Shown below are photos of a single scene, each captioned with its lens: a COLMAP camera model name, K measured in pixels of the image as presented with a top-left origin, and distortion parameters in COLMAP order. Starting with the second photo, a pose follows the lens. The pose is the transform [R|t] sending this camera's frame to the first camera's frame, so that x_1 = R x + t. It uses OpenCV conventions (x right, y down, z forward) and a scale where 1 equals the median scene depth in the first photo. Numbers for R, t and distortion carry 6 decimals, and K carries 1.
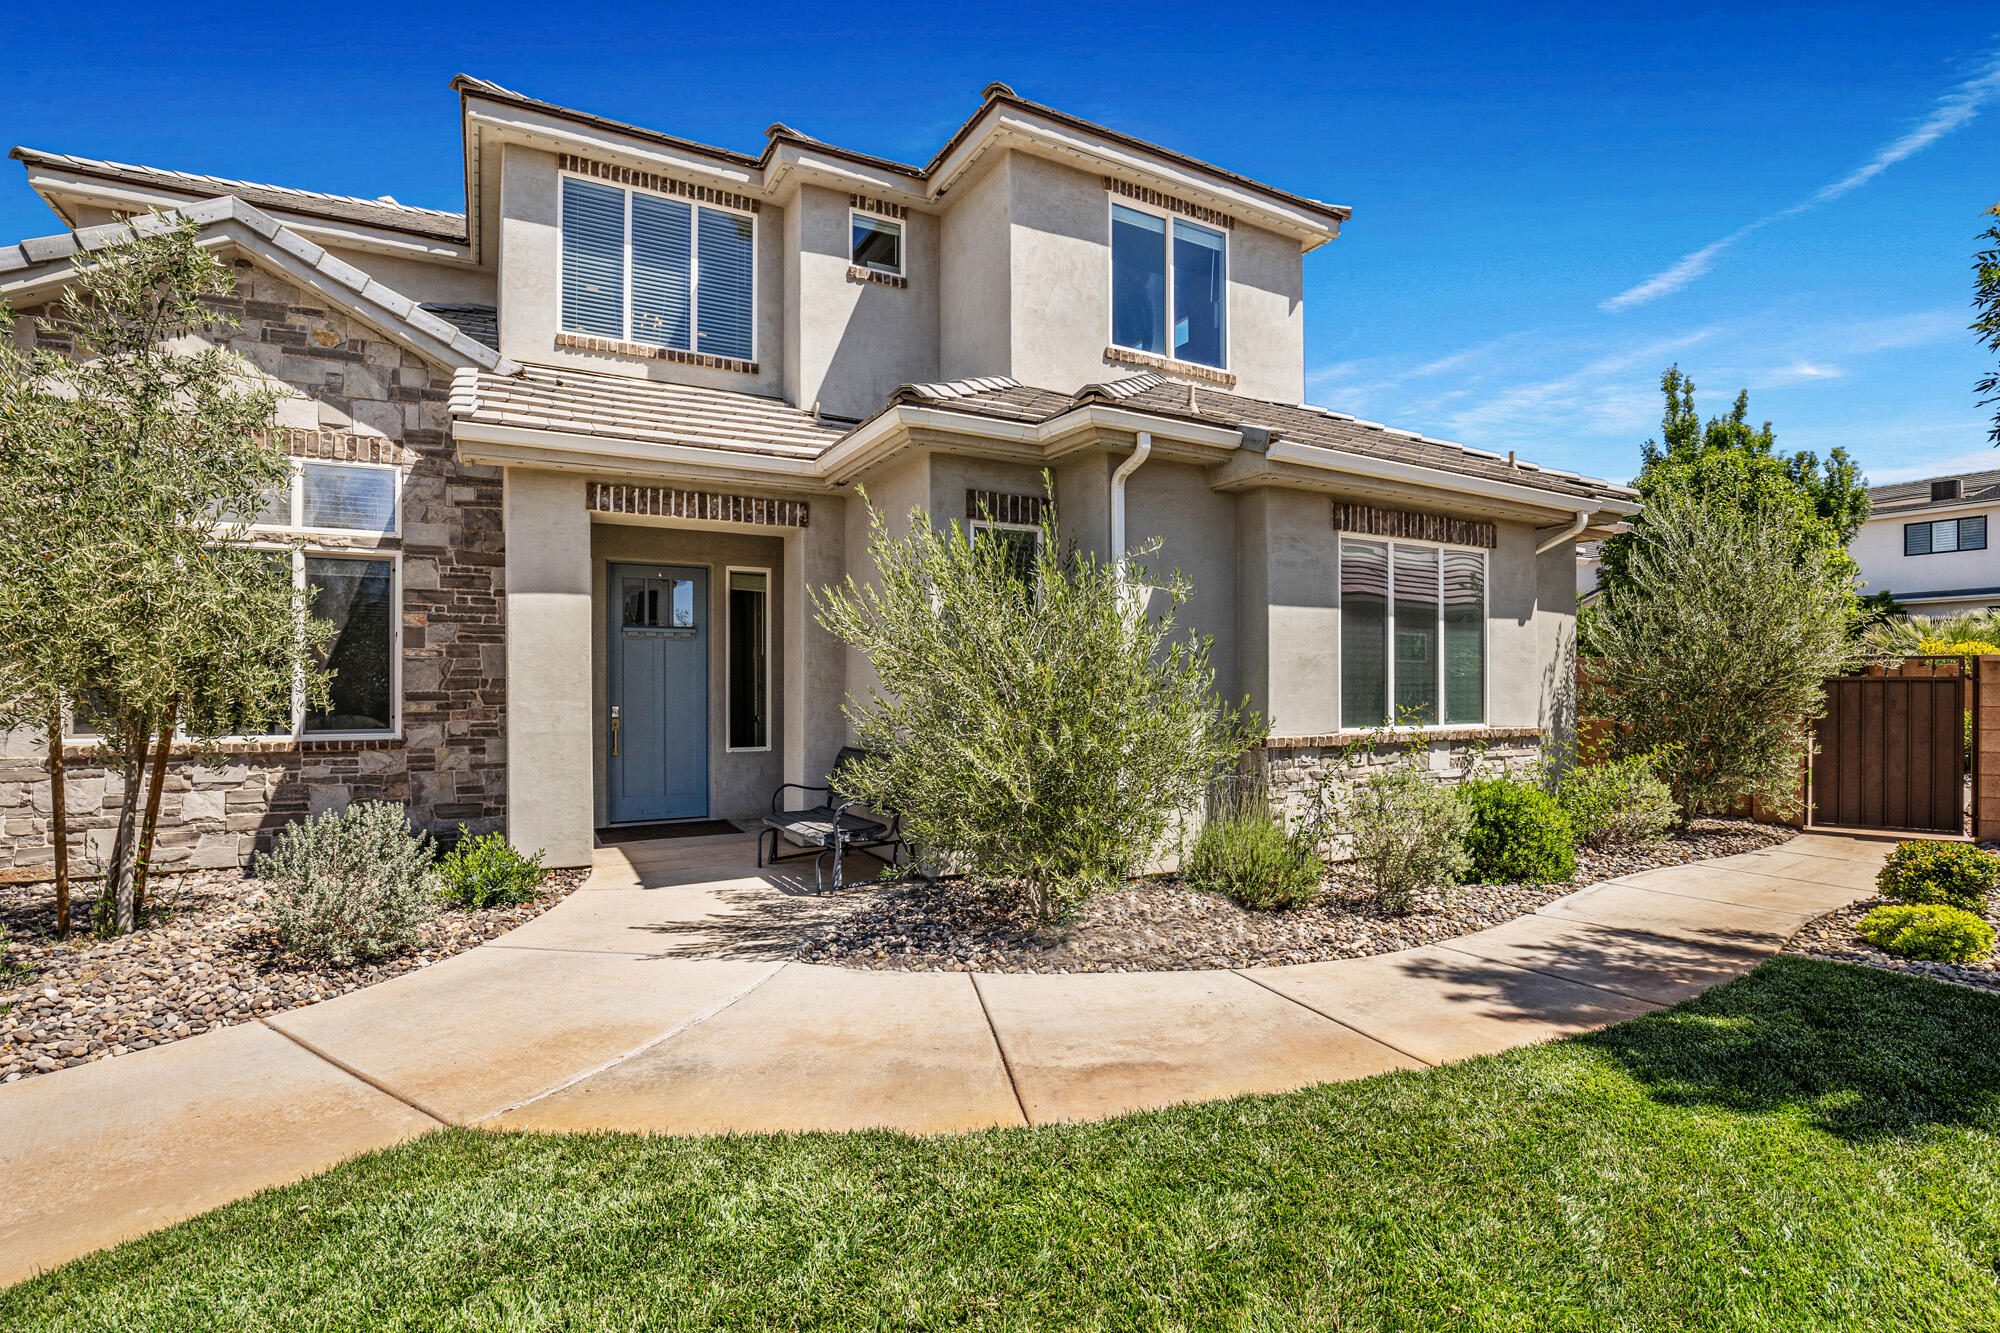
lens RADIAL K [[933.6, 0, 989.3], [0, 933.6, 677.6], [0, 0, 1]] dist [-0.033288, -0.000444]
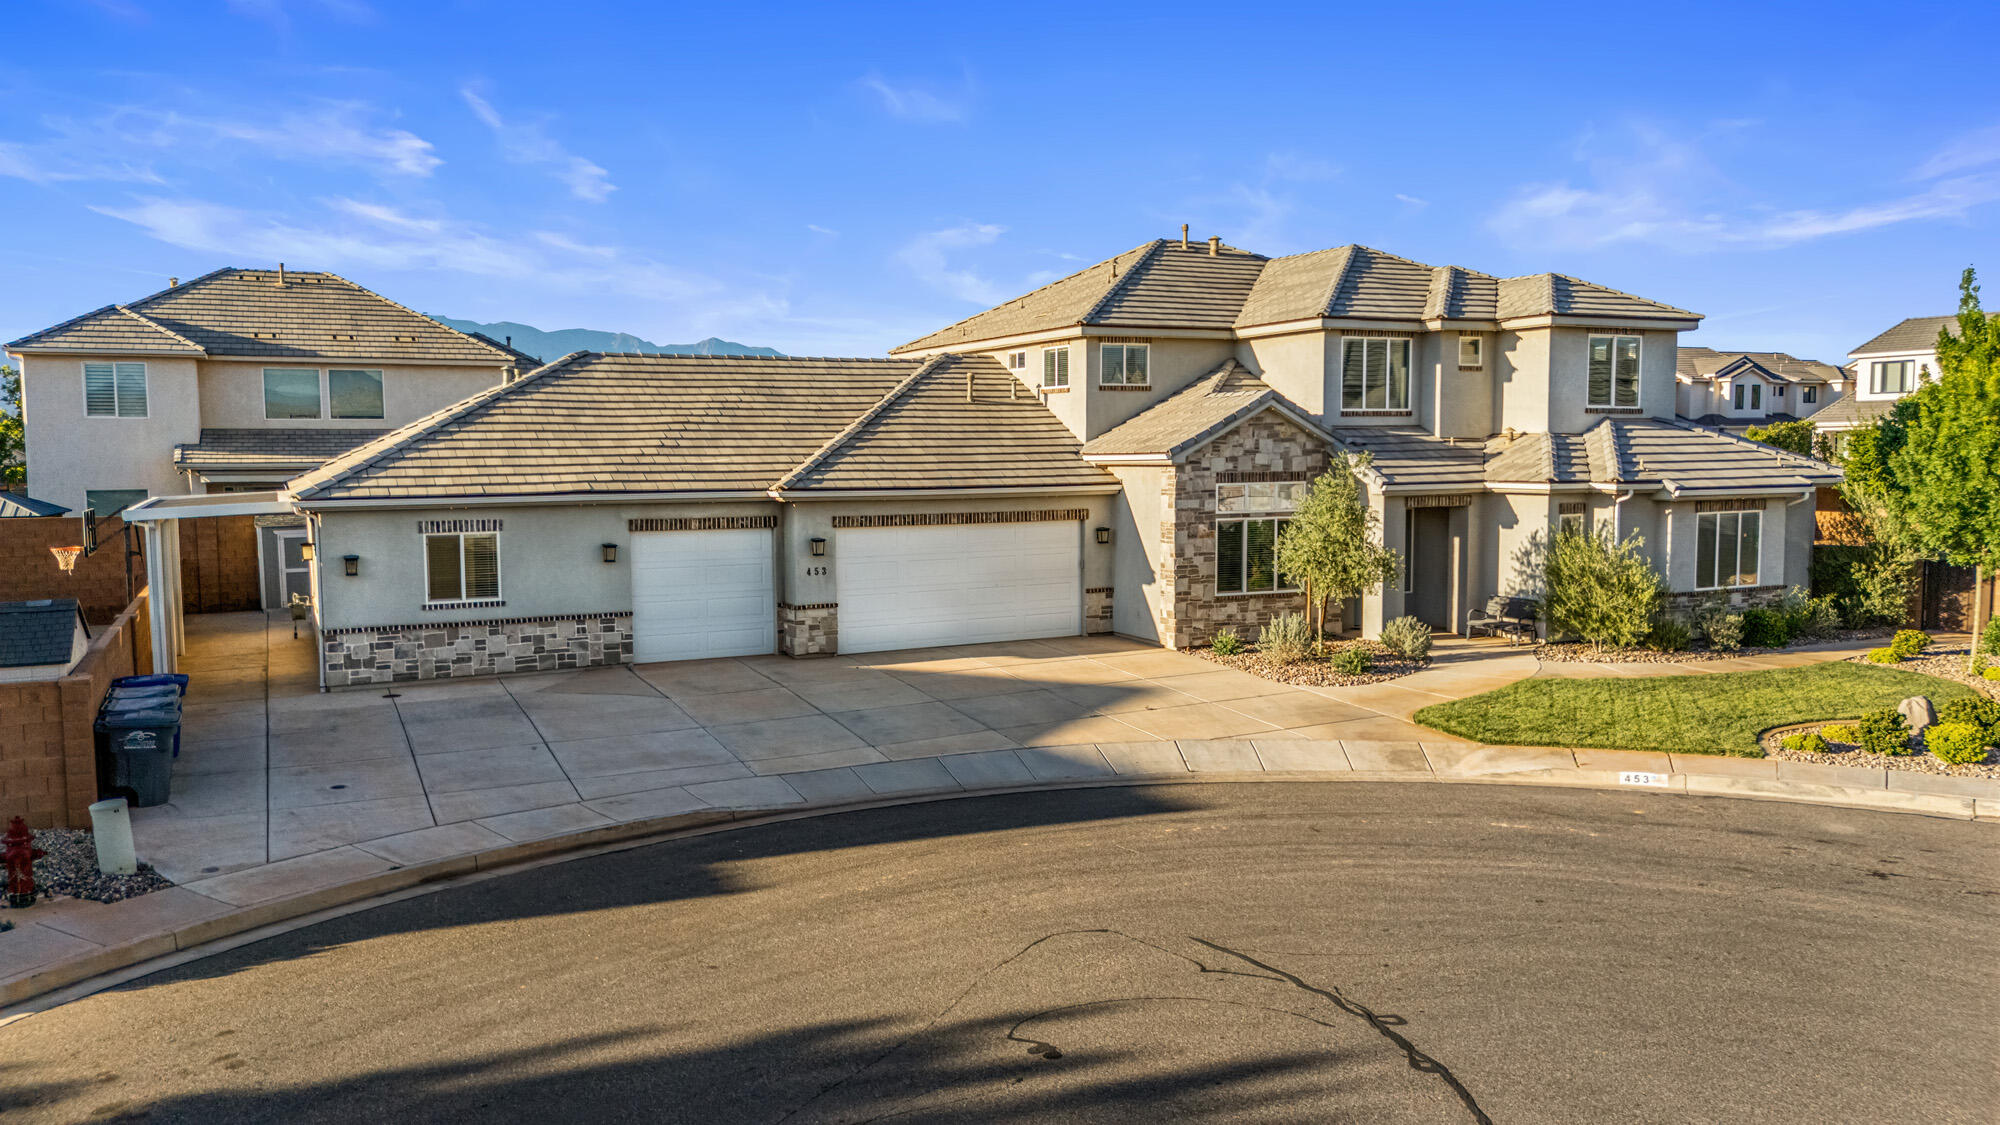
lens RADIAL K [[1463.6, 0, 1005.3], [0, 1463.6, 567.7], [0, 0, 1]] dist [0.059851, -0.059502]
pose [[0.999229, -0.005679, -0.038848, -1.302025], [0.009210, 0.995777, 0.091338, -0.370042], [0.038165, -0.091625, 0.995062, -2.984115]]
